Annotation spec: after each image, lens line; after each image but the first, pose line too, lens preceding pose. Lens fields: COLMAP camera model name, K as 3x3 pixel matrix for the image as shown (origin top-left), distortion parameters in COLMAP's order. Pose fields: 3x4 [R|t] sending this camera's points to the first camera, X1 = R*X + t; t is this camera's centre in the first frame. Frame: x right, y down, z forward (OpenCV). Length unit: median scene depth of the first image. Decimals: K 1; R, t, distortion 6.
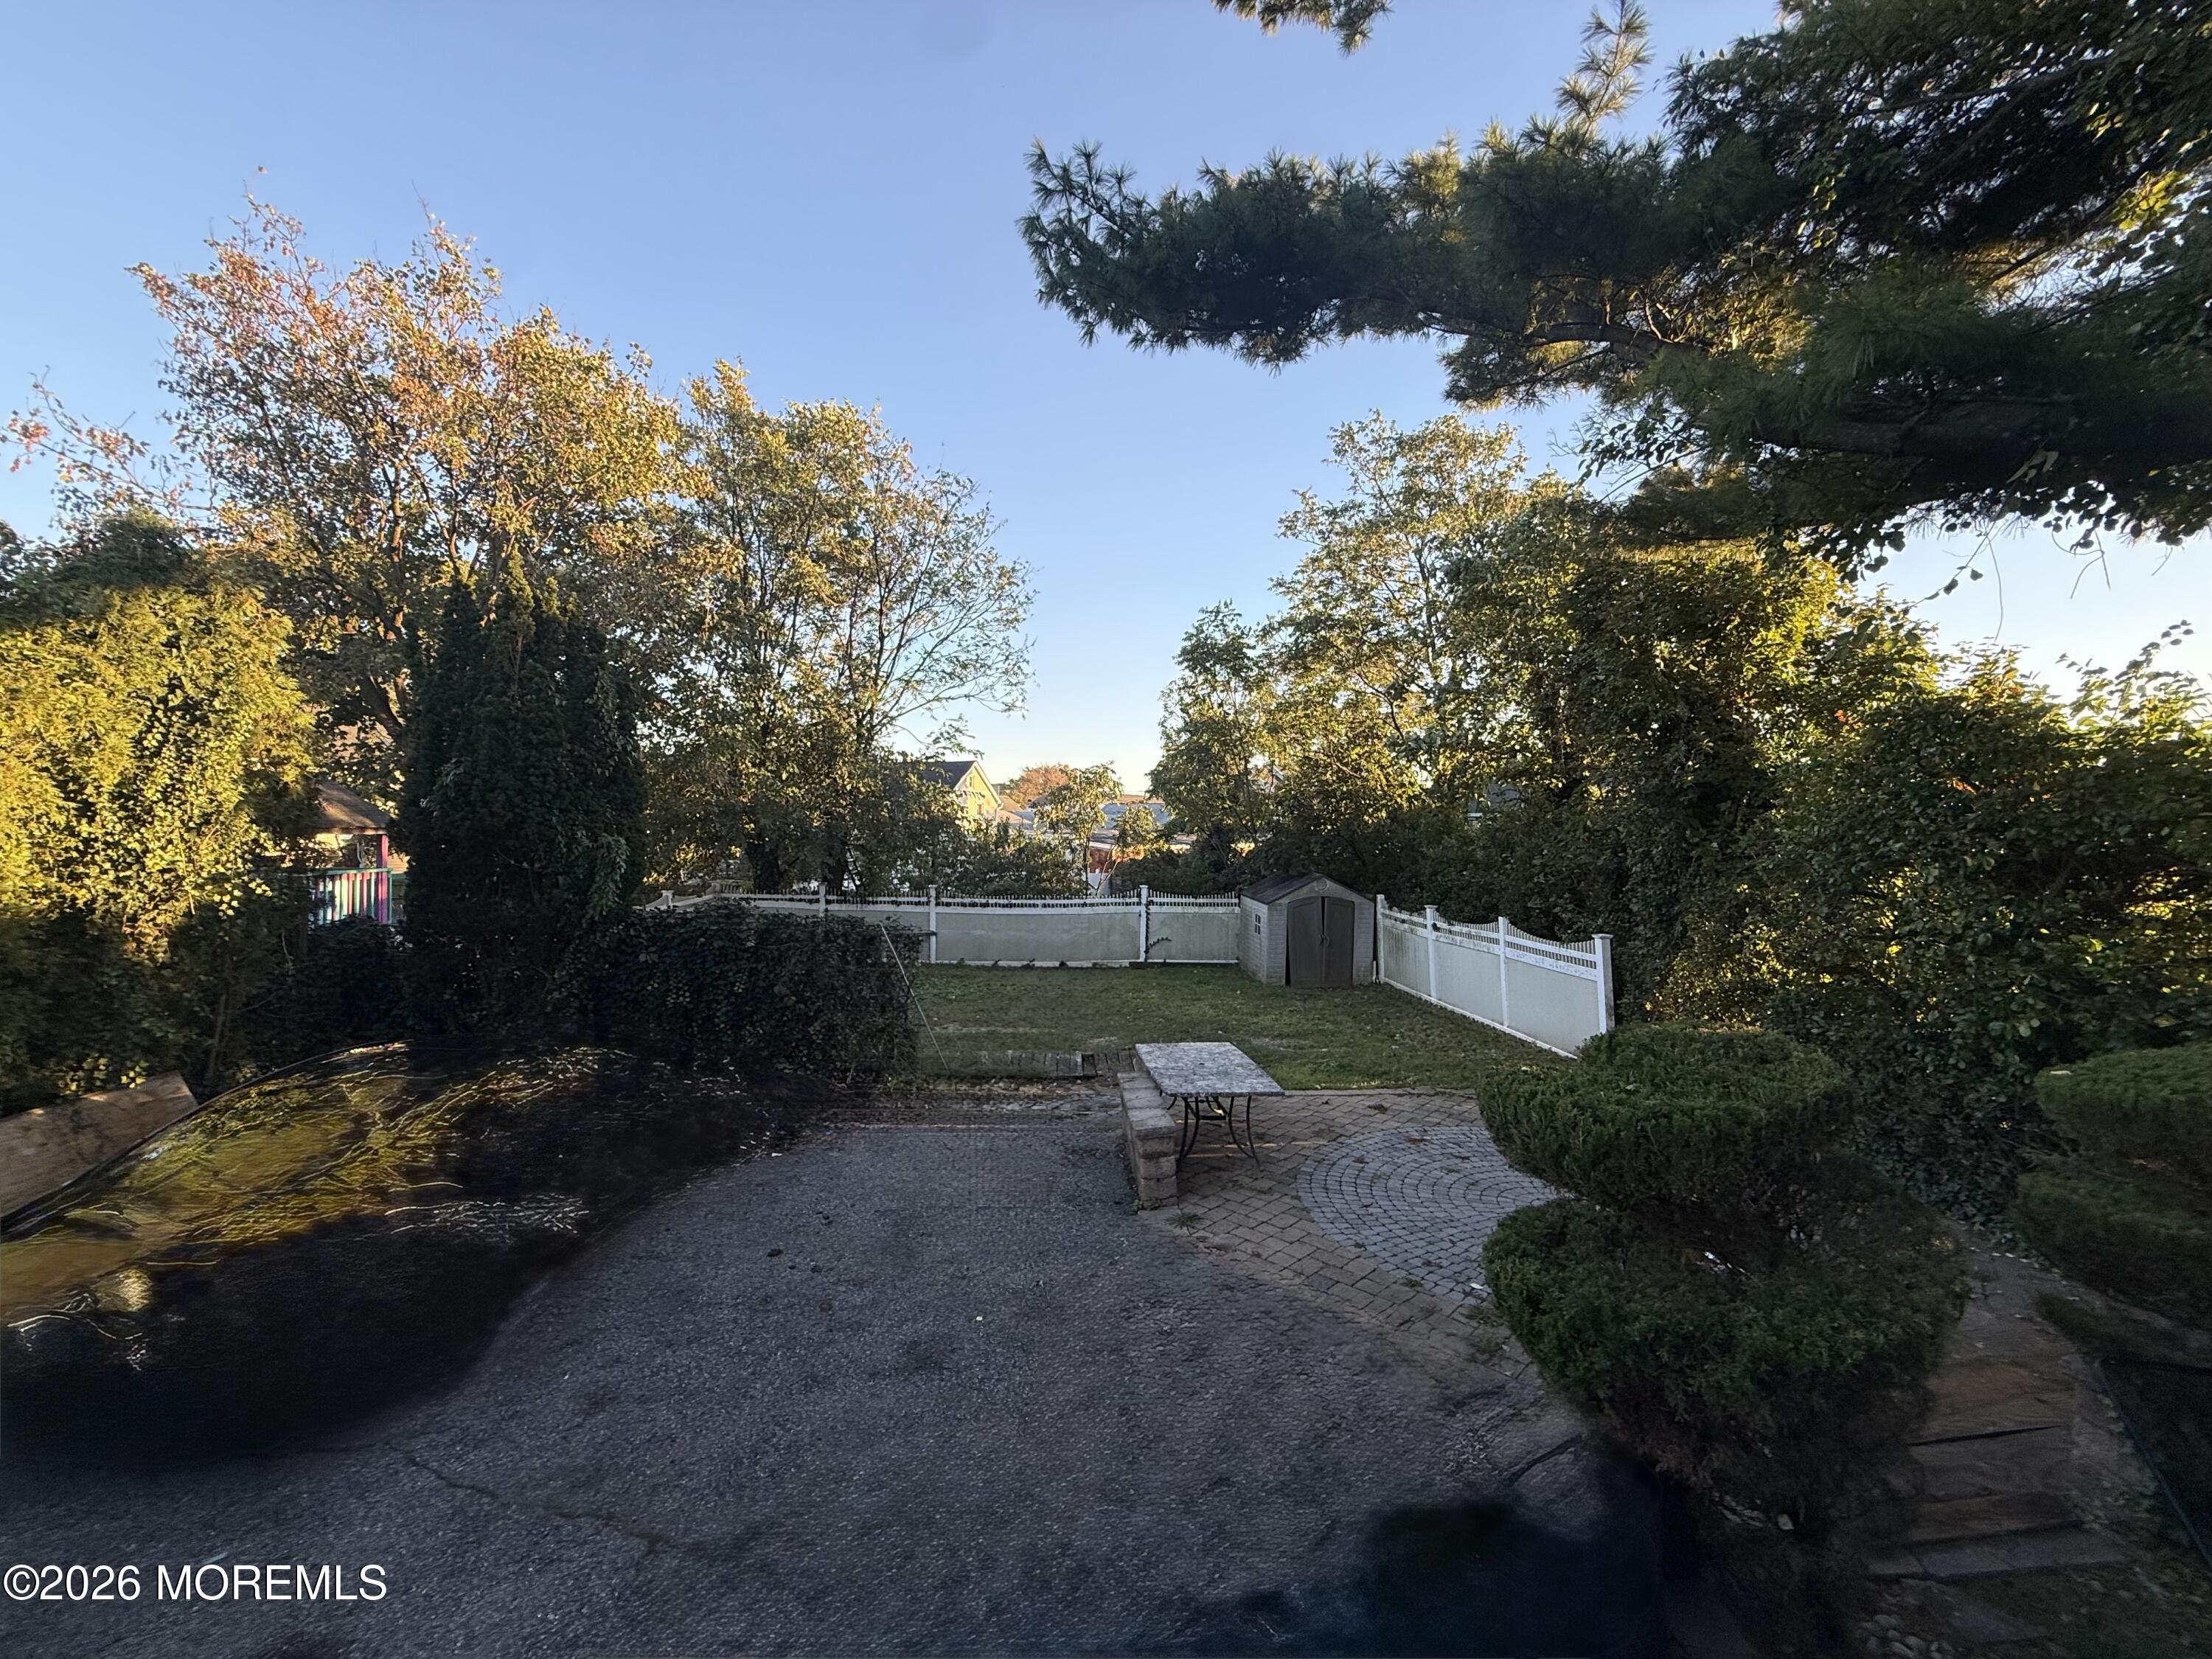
lens RADIAL K [[877.9, 0, 1100.1], [0, 877.9, 835.3], [0, 0, 1]] dist [-0.001517, -0.000789]
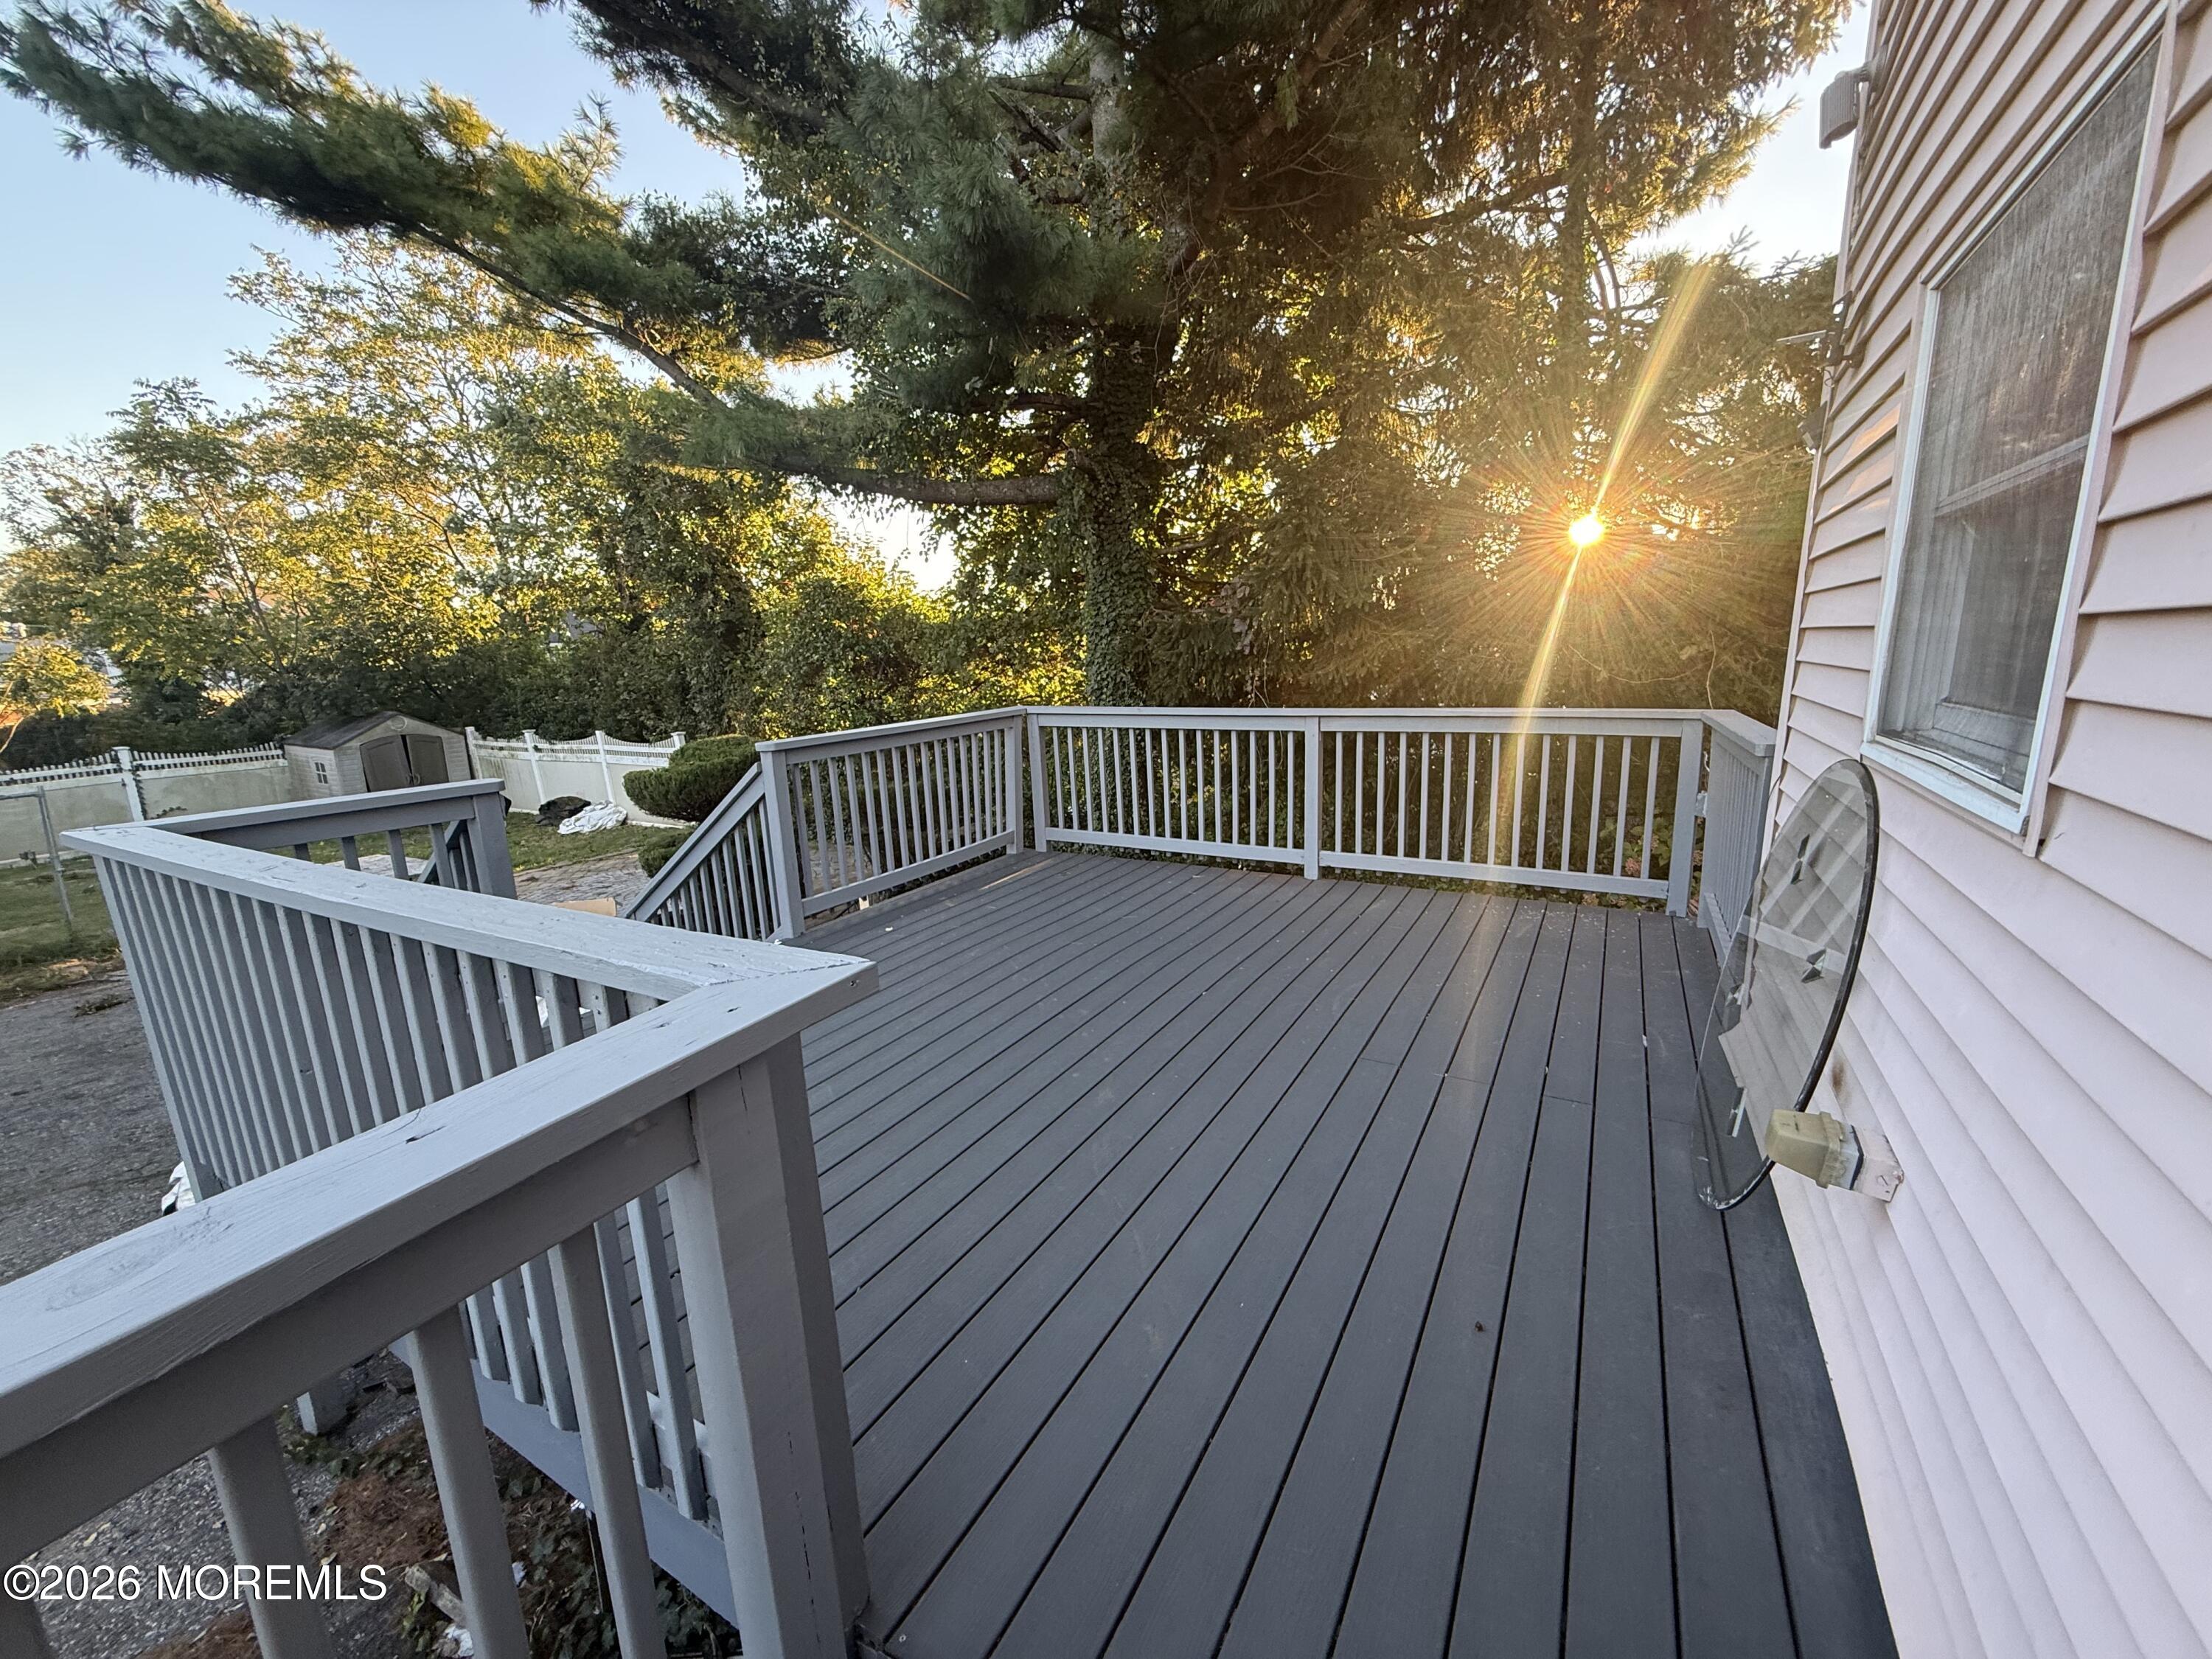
lens RADIAL K [[877.9, 0, 1100.1], [0, 877.9, 835.3], [0, 0, 1]] dist [-0.001517, -0.000789]
pose [[0.567476, -0.196445, 0.799612, -0.137218], [0.039417, 0.976491, 0.211926, 0.003960], [-0.822446, -0.088745, 0.561878, -0.248481]]
